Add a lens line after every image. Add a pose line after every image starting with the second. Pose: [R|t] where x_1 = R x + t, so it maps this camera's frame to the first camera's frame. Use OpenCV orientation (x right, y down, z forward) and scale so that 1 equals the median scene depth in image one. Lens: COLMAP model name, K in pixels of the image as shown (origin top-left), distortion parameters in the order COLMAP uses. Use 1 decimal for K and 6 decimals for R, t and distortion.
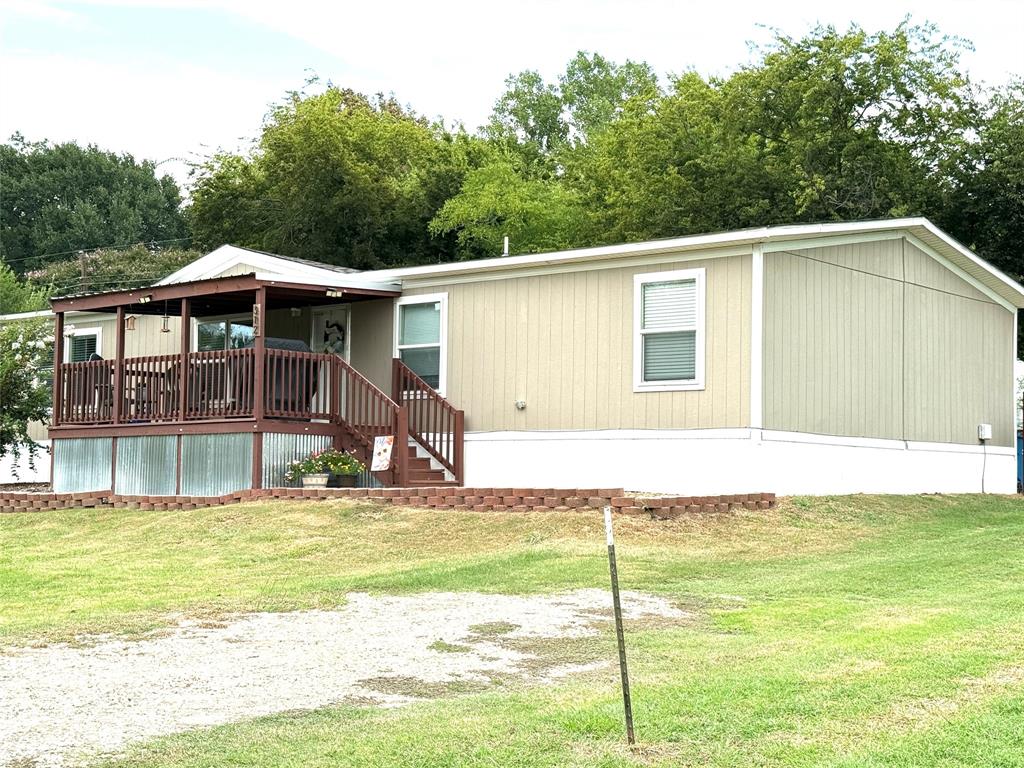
lens RADIAL K [[1493.0, 0, 512.3], [0, 1493.0, 385.9], [0, 0, 1]] dist [-0.004867, 0.000000]
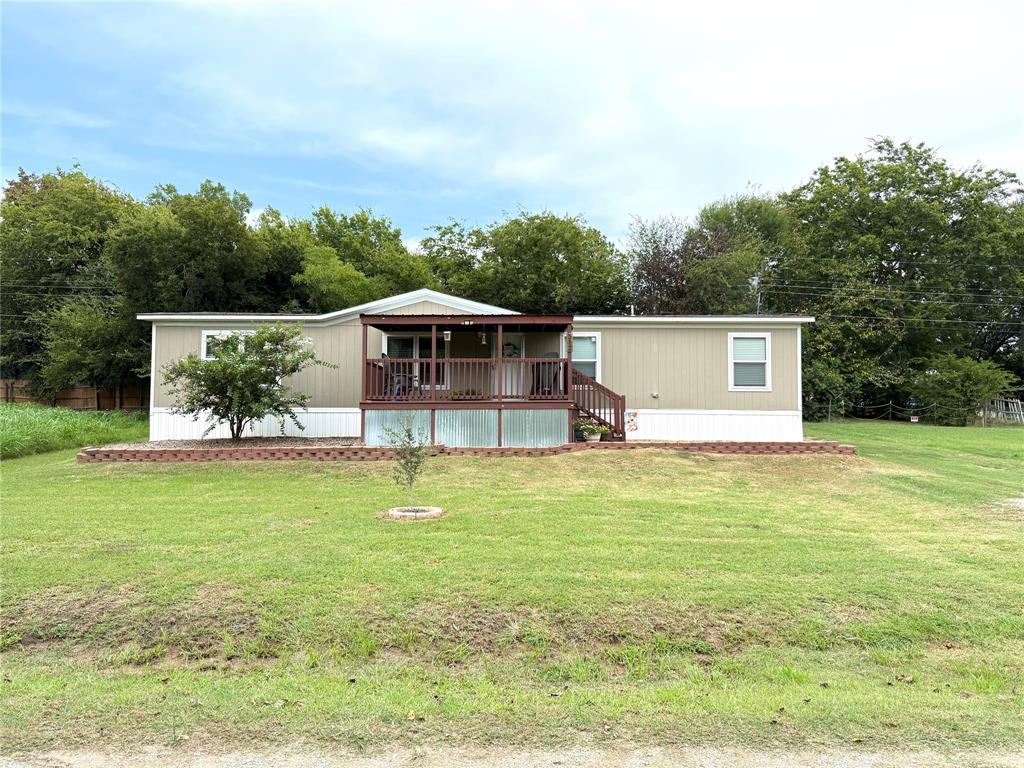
lens RADIAL K [[722.4, 0, 512.1], [0, 722.4, 381.4], [0, 0, 1]] dist [0.001957, 0.000527]
pose [[0.797286, 0.032721, 0.602714, -0.676039], [-0.039897, 0.999203, -0.001470, 0.003575], [-0.602282, -0.022875, 0.797956, 0.369247]]
